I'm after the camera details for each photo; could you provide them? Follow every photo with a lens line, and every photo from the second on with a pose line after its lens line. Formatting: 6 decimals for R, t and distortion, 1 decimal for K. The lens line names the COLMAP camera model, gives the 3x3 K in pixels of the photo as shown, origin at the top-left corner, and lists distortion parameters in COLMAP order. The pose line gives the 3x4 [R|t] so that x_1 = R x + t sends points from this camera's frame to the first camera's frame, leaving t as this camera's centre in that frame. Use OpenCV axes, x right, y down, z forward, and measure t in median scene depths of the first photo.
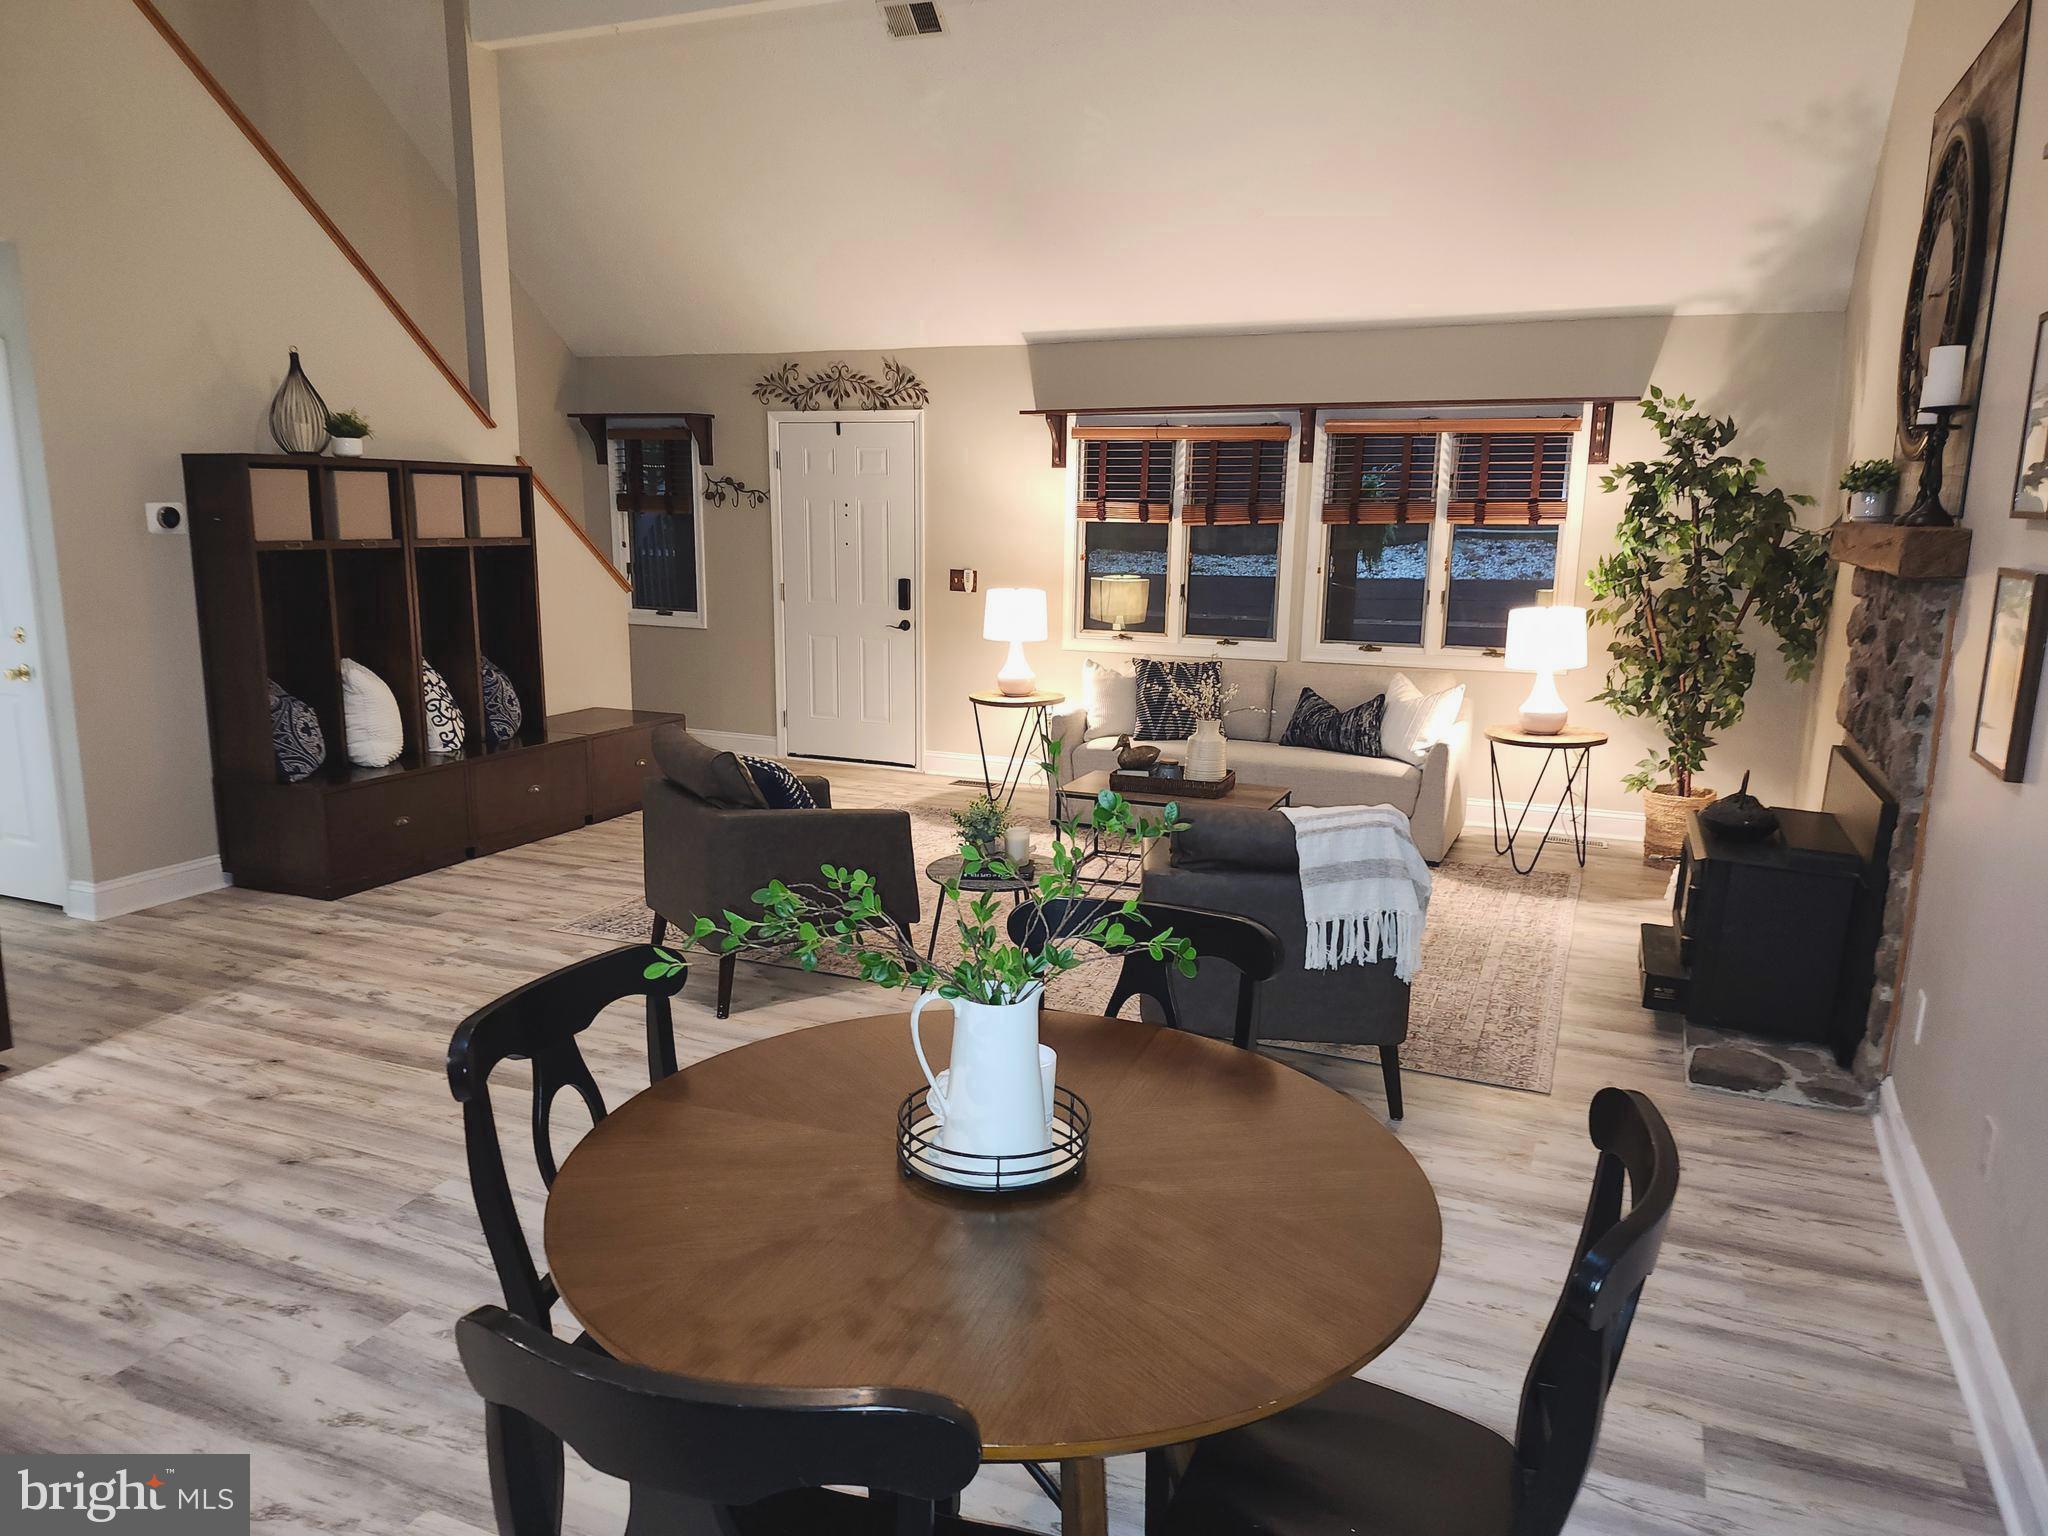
lens RADIAL K [[1419.5, 0, 1027.8], [0, 1419.5, 773.3], [0, 0, 1]] dist [0.077016, -0.078425]
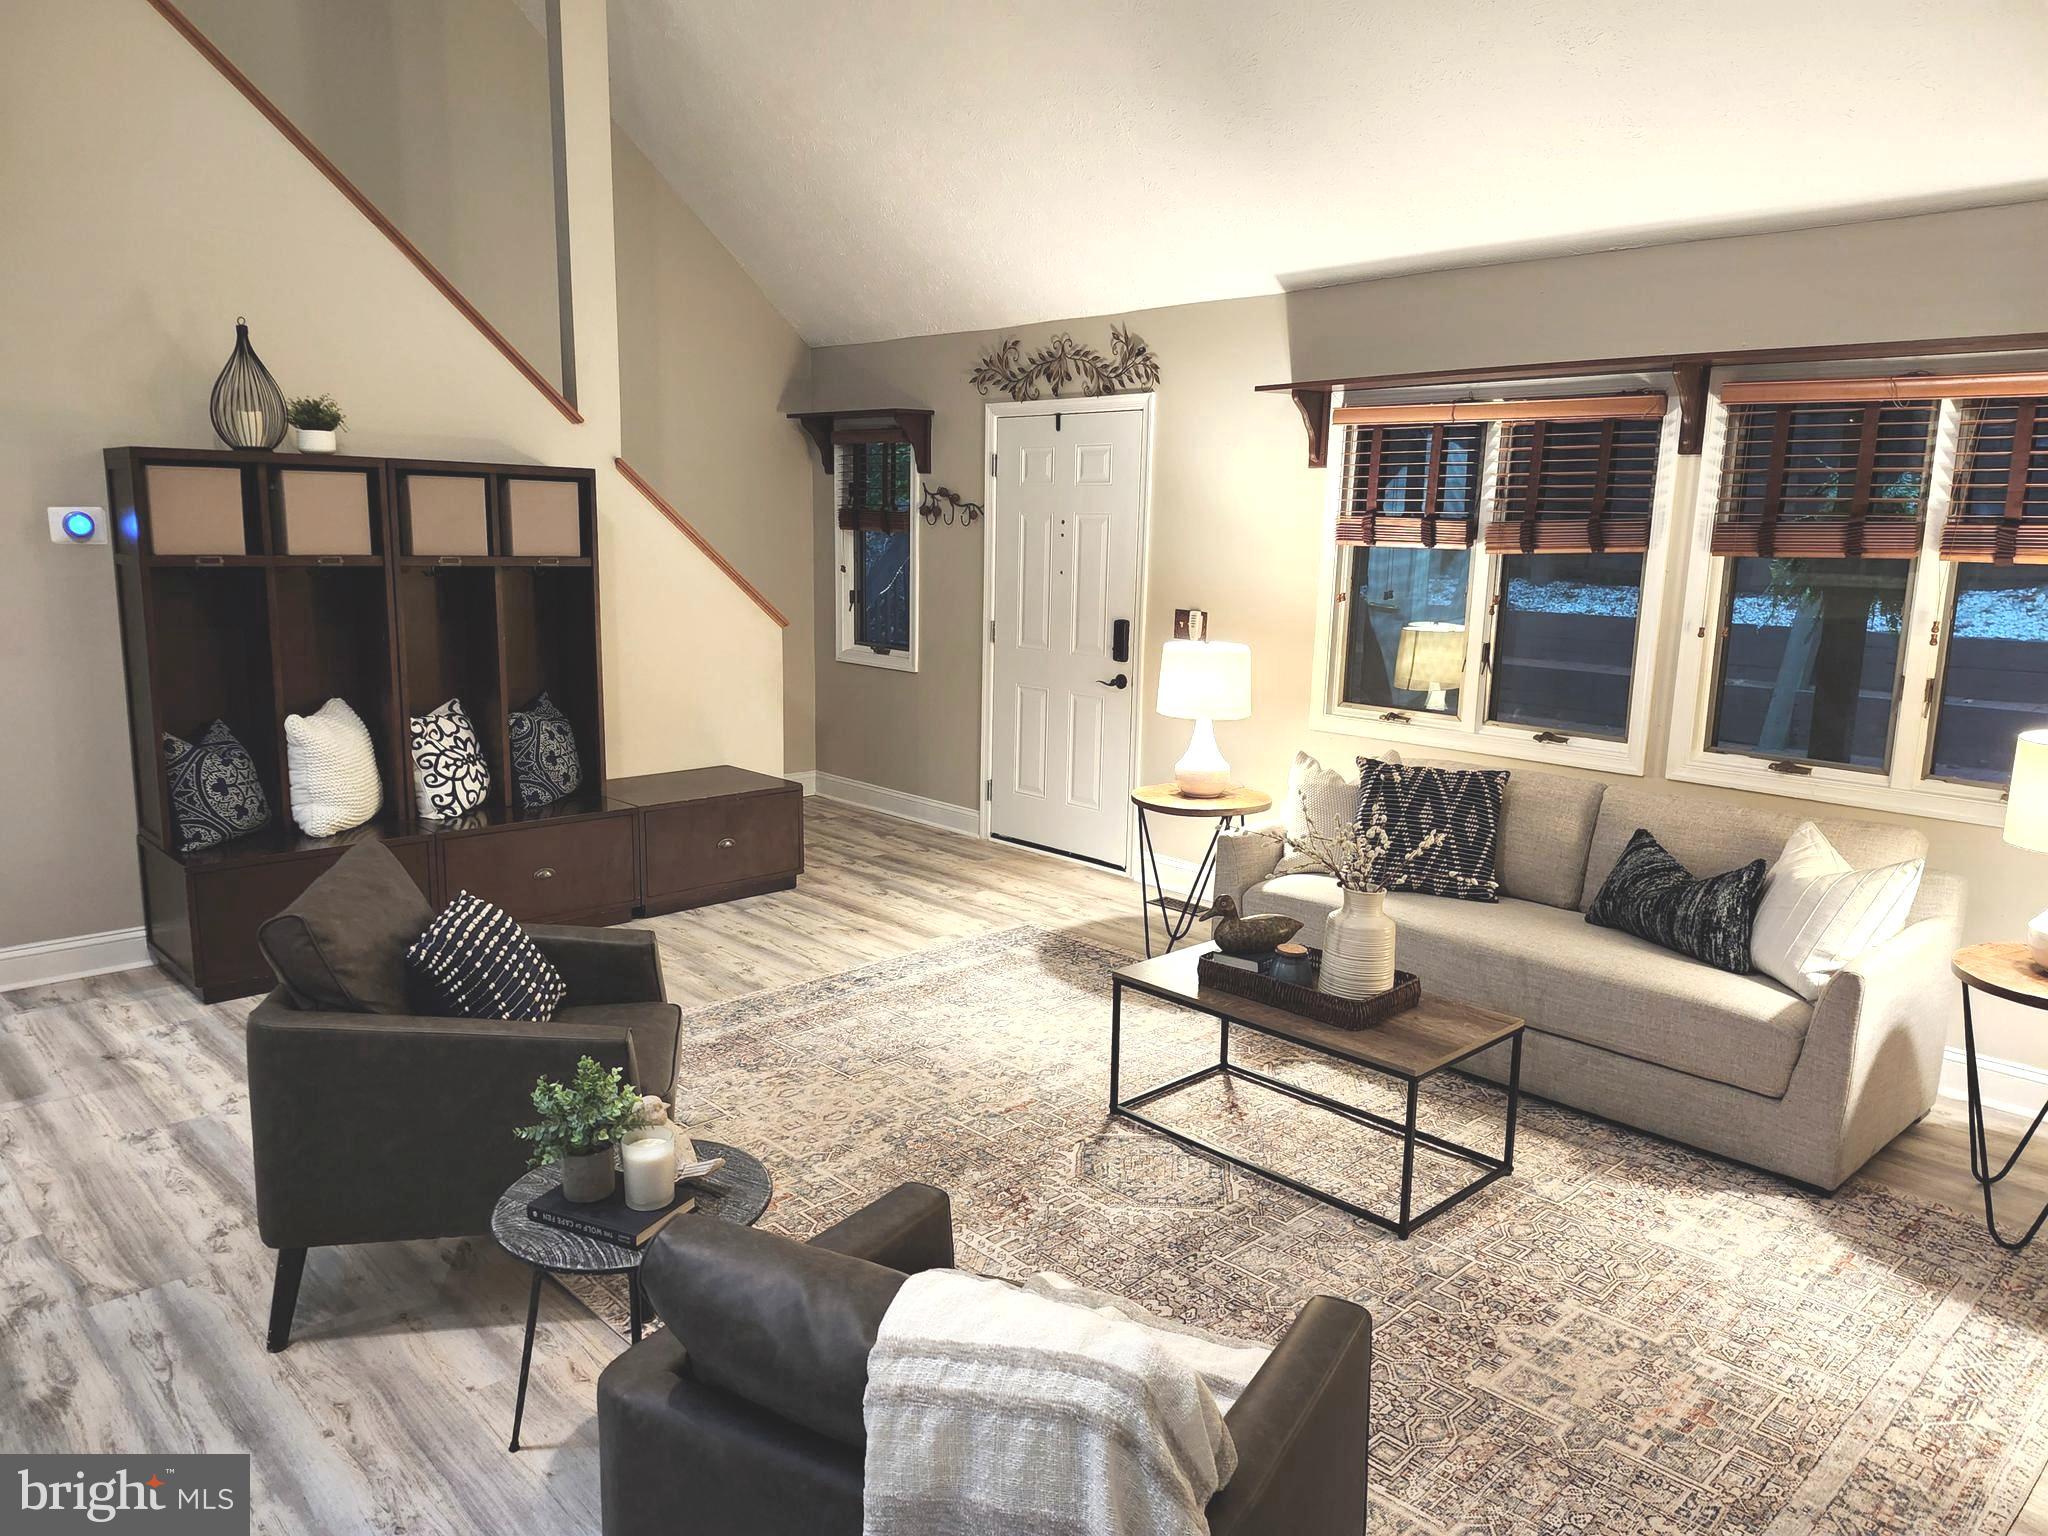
lens RADIAL K [[1419.5, 0, 1019.9], [0, 1419.5, 772.1], [0, 0, 1]] dist [0.077016, -0.078425]
pose [[0.919718, 0.076460, -0.385061, 0.181959], [-0.082822, 0.996564, 0.000064, -0.060964], [0.383743, 0.031833, 0.922891, 0.337640]]
